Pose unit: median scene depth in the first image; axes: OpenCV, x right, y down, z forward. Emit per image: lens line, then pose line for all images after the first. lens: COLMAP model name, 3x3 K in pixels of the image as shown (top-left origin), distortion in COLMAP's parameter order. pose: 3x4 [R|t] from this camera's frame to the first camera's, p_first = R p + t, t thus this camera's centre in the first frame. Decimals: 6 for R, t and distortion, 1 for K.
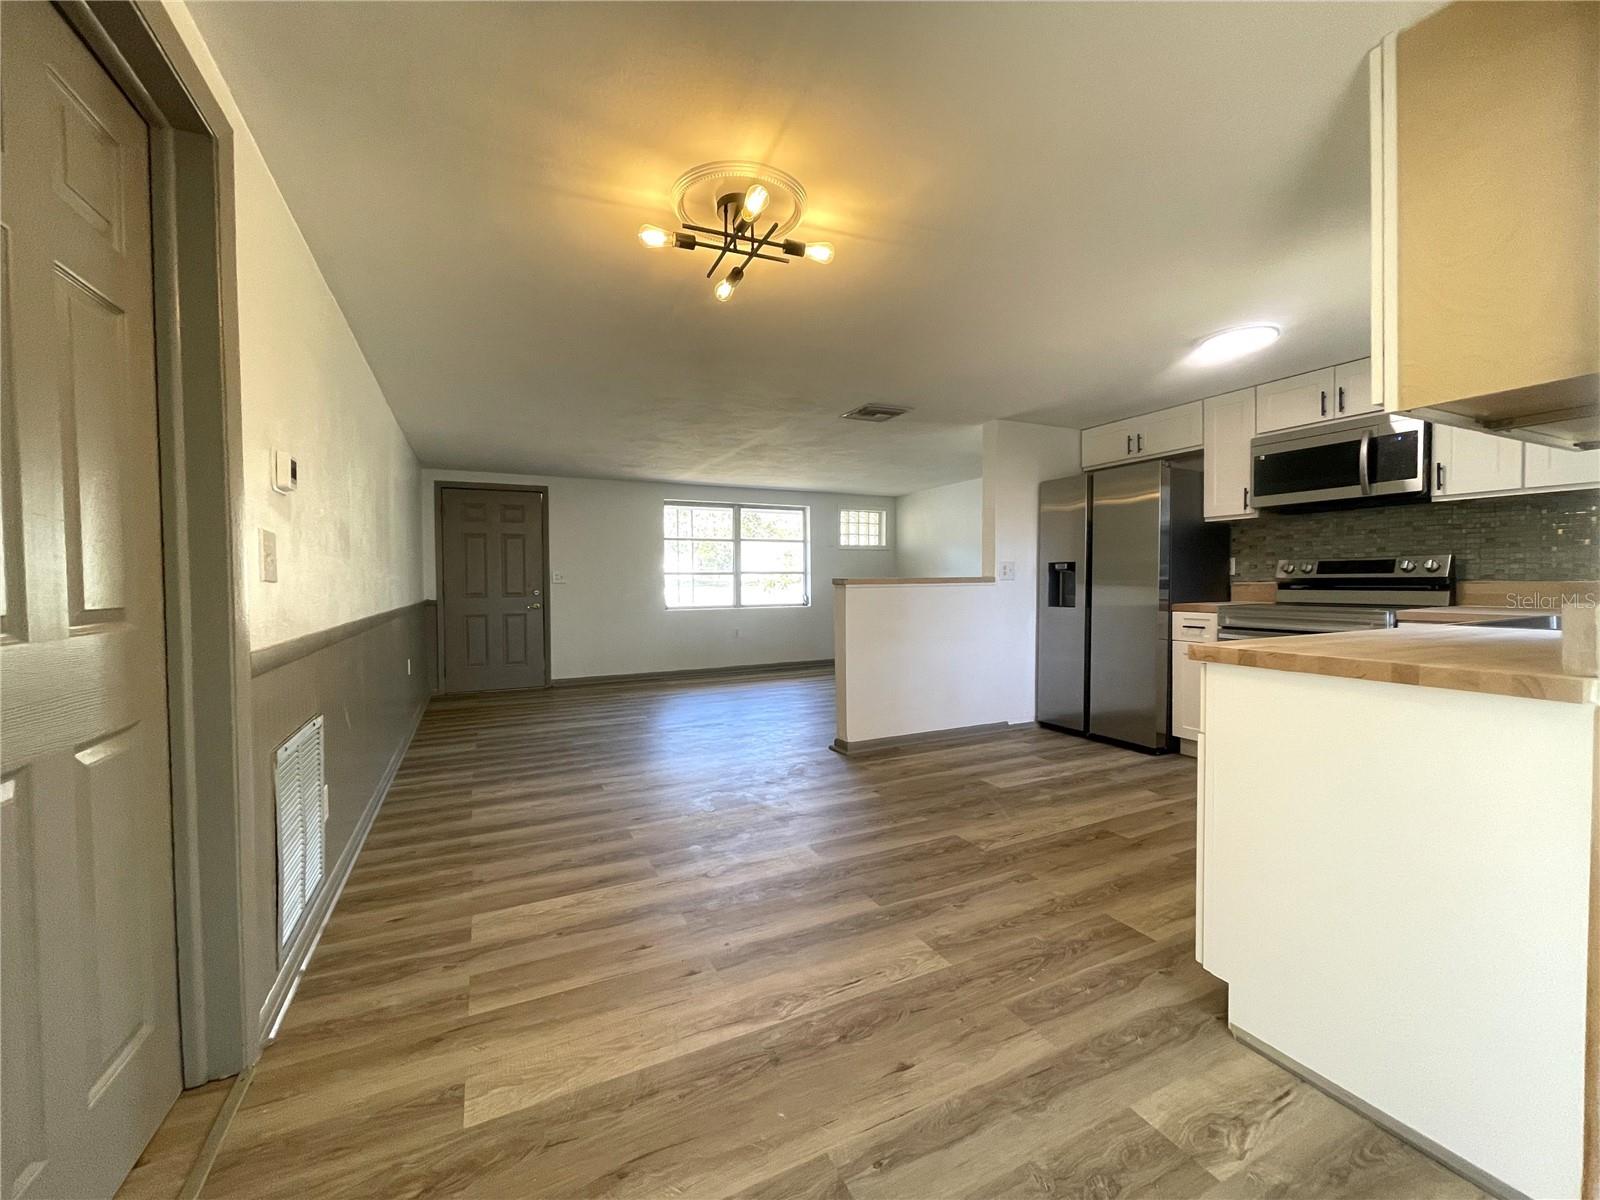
lens RADIAL K [[646.3, 0, 795.4], [0, 646.3, 595.8], [0, 0, 1]] dist [0.002141, 0.000319]
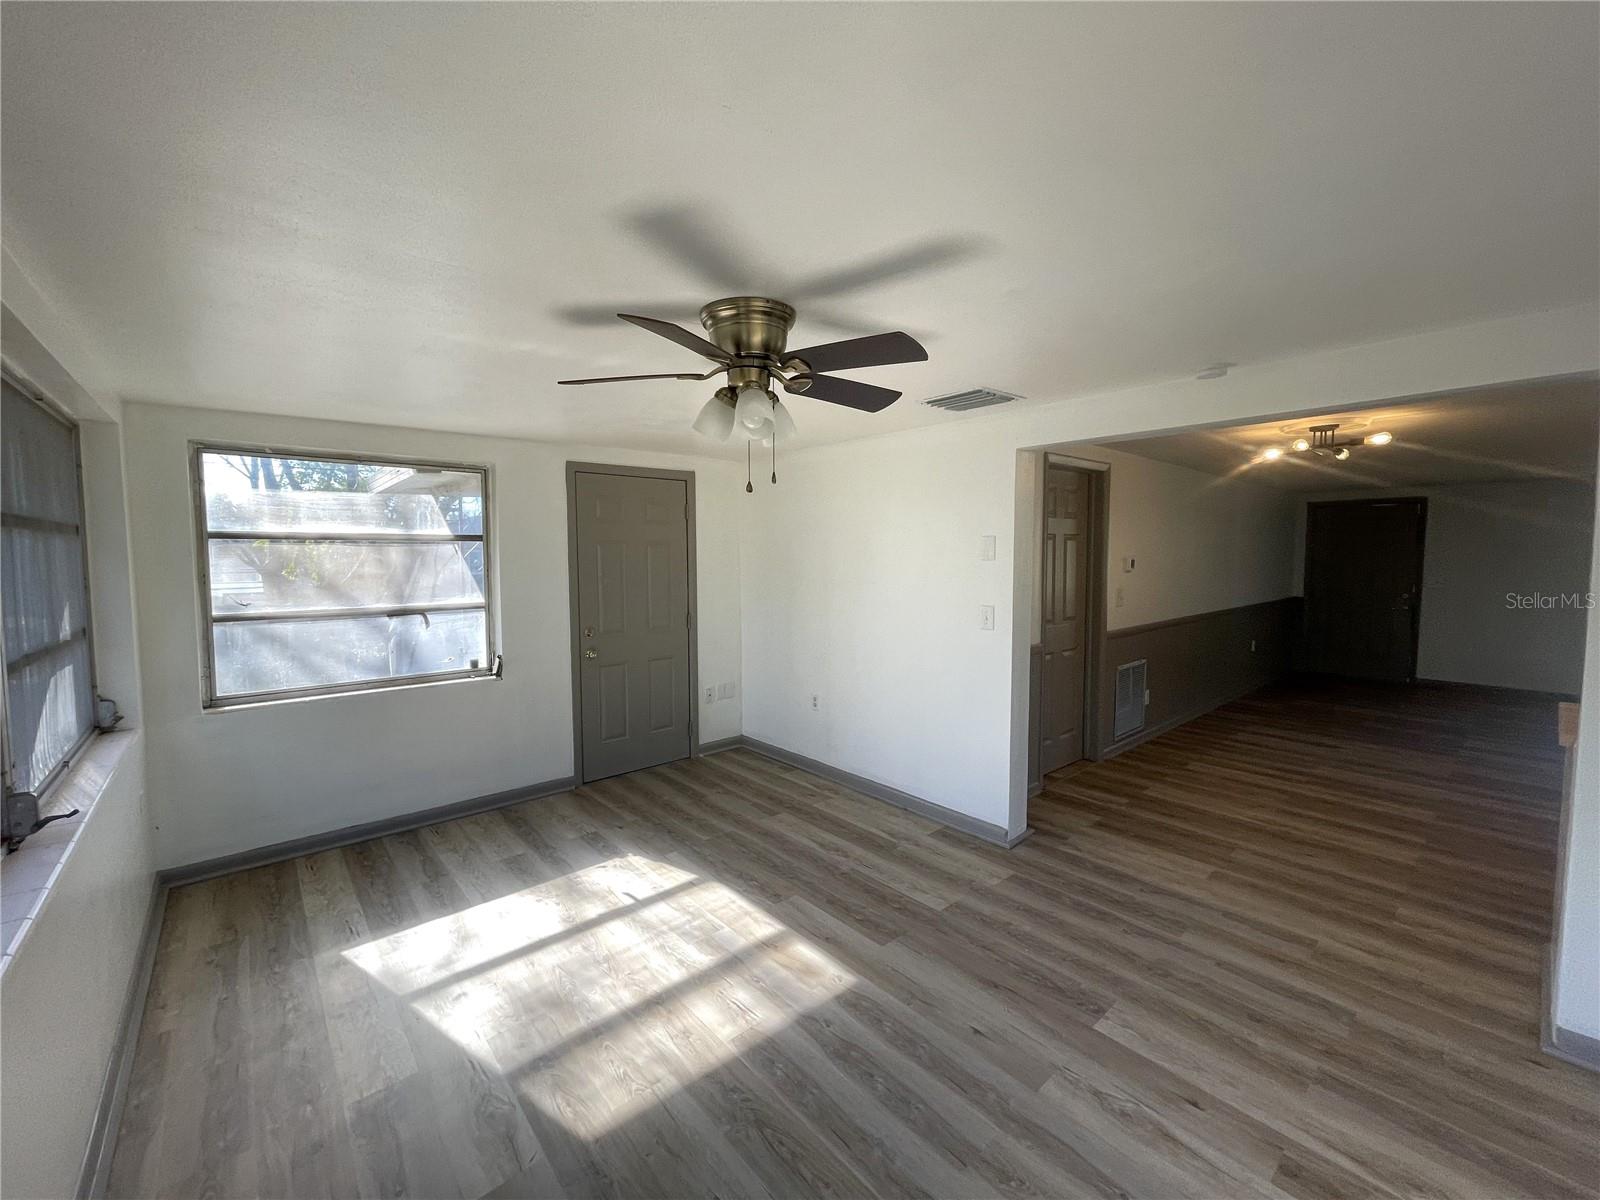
lens RADIAL K [[646.3, 0, 795.4], [0, 646.3, 595.8], [0, 0, 1]] dist [0.002141, 0.000319]
pose [[0.261125, 0.074403, -0.962433, 0.630615], [-0.024193, 0.997216, 0.070528, -0.095267], [0.965002, 0.004867, 0.262198, -0.454710]]
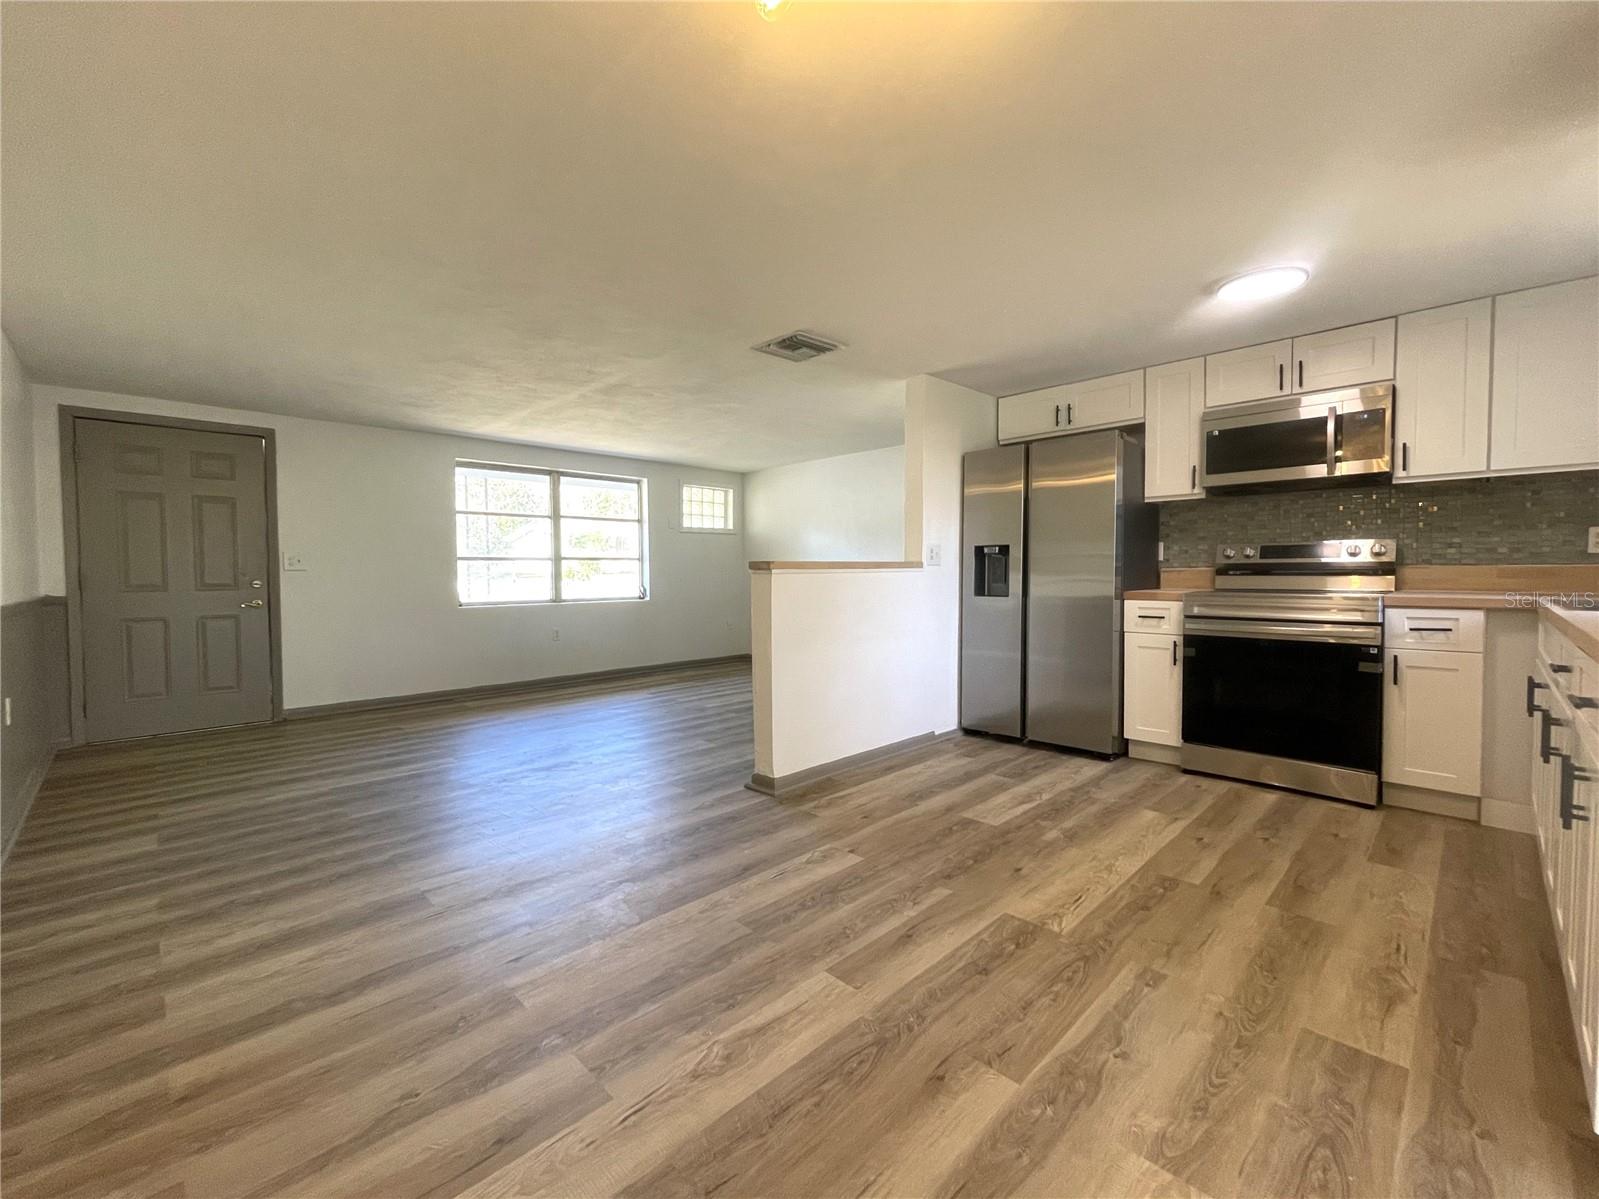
lens RADIAL K [[671.8, 0, 795.2], [0, 671.8, 595.4], [0, 0, 1]] dist [-0.000574, 0.000918]
pose [[0.948819, -0.009090, 0.315689, -0.141587], [0.005967, 0.999923, 0.010860, 0.004634], [-0.315763, -0.008420, 0.948801, 0.249626]]
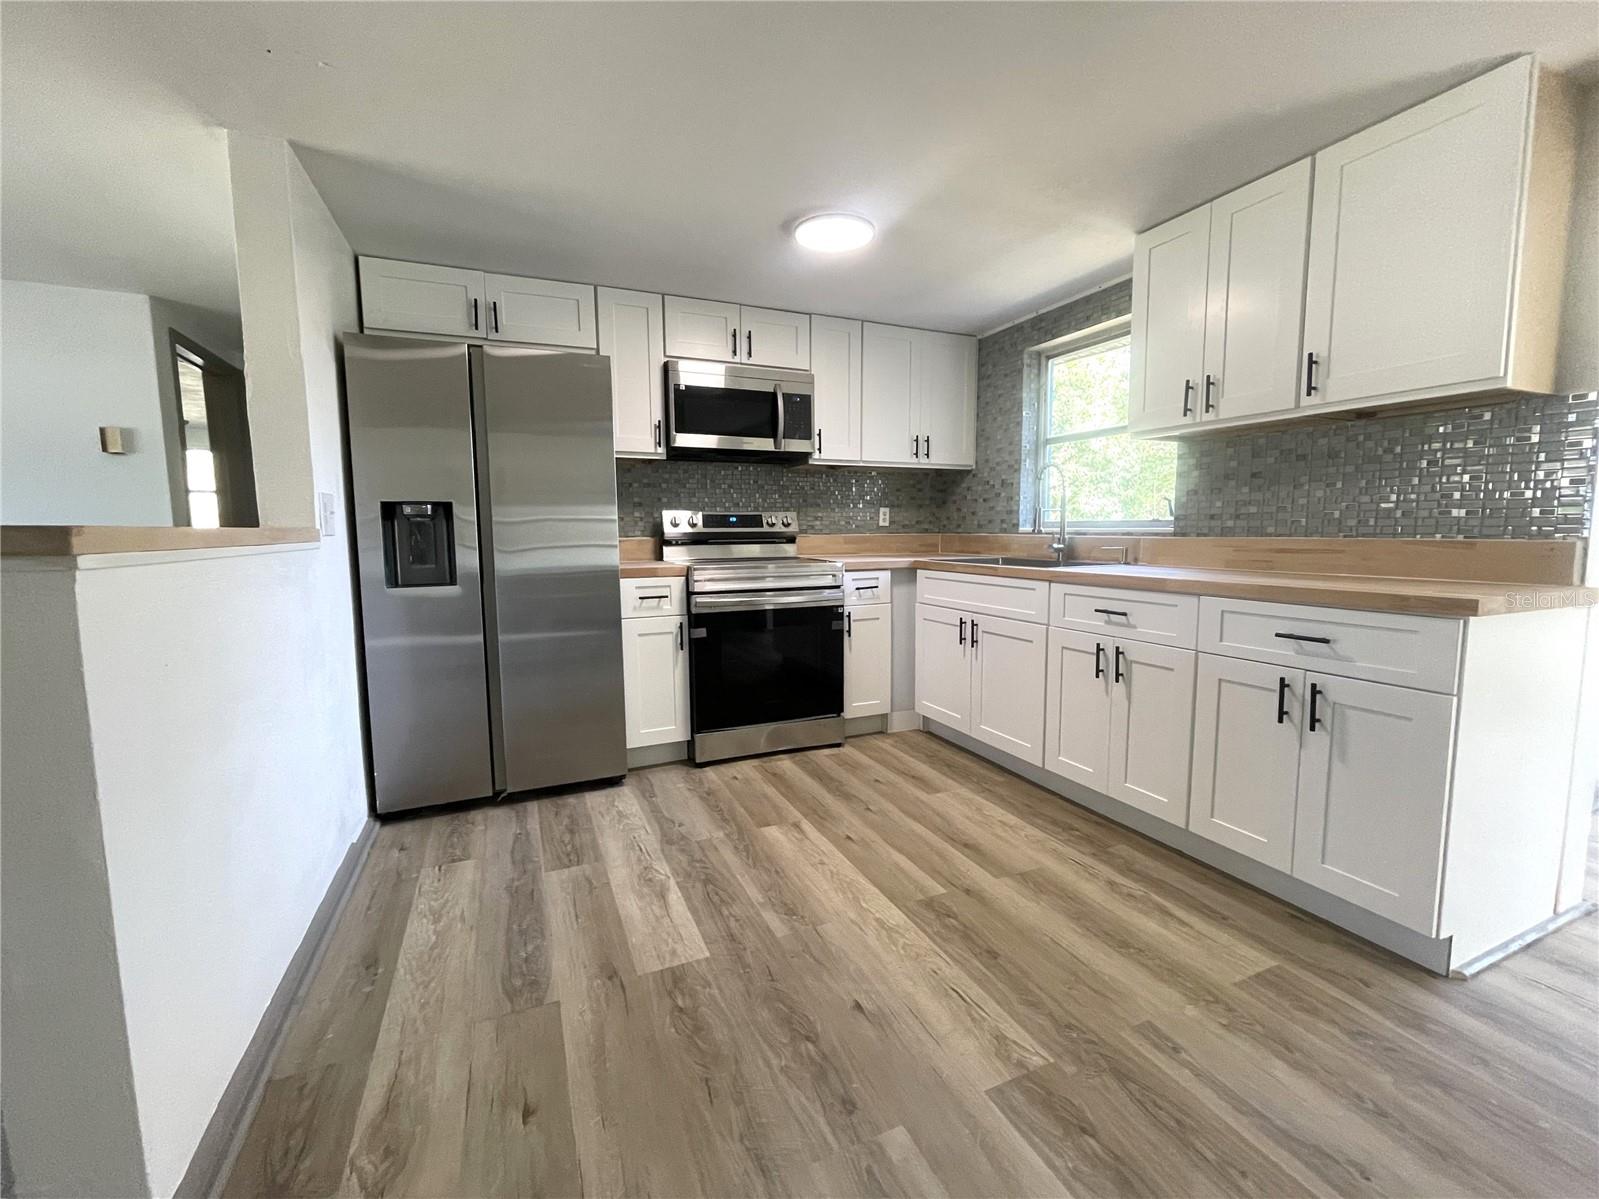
lens RADIAL K [[656.0, 0, 793.5], [0, 656.0, 595.3], [0, 0, 1]] dist [-0.000909, 0.000150]
pose [[0.042347, -0.090907, 0.994959, -0.125810], [0.031251, 0.995485, 0.089625, -0.015999], [-0.998614, 0.027299, 0.044996, 0.749763]]
